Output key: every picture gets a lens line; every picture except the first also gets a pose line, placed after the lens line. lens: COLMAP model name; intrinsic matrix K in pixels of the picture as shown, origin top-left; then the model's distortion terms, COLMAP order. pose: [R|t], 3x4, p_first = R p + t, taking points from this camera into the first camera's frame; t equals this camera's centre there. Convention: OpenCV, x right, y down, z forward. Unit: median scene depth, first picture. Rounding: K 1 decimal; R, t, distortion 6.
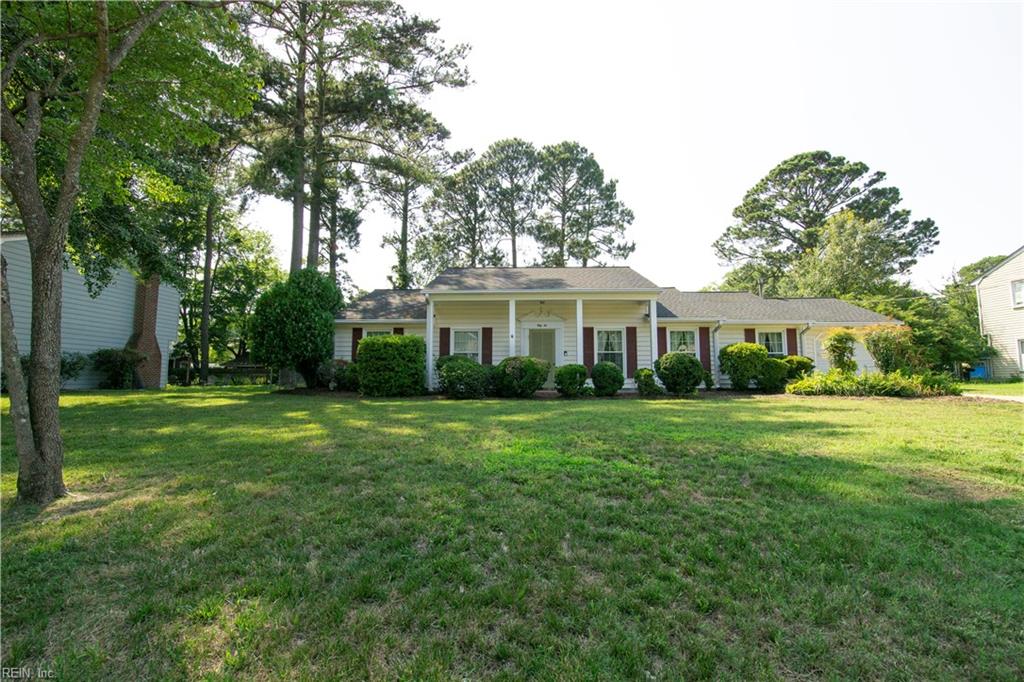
lens RADIAL K [[453.5, 0, 512.0], [0, 453.5, 341.0], [0, 0, 1]] dist [-0.032643, 0.000332]
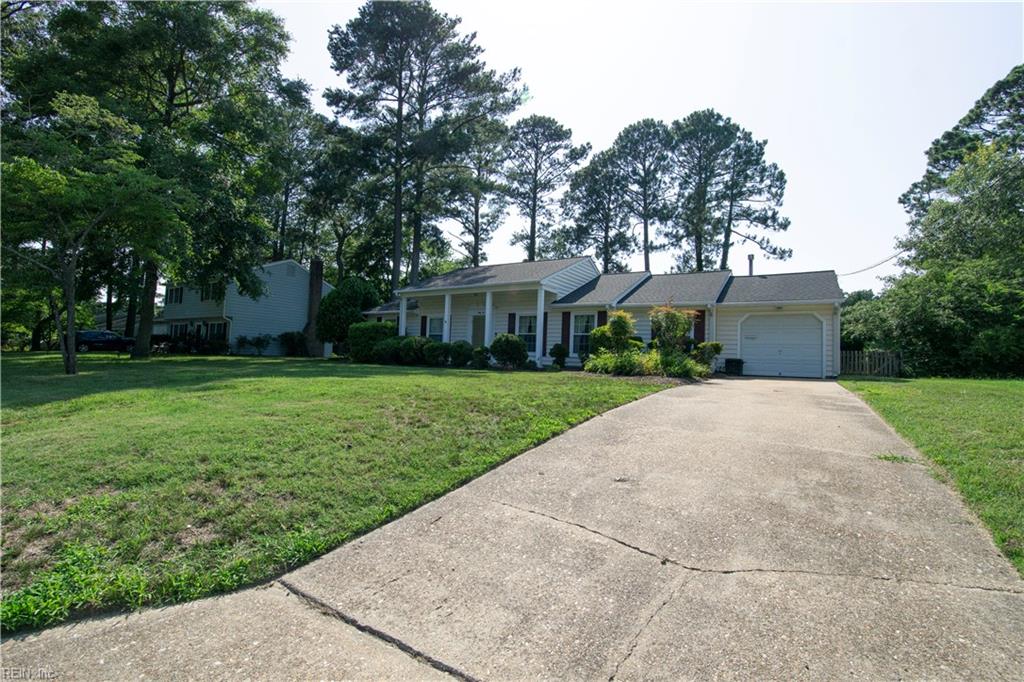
lens RADIAL K [[453.5, 0, 512.0], [0, 453.5, 341.0], [0, 0, 1]] dist [-0.032643, 0.000332]
pose [[0.860656, 0.010921, -0.509069, 0.305367], [0.008628, 0.999314, 0.036025, -0.000167], [0.509113, -0.035398, 0.859971, -0.019999]]
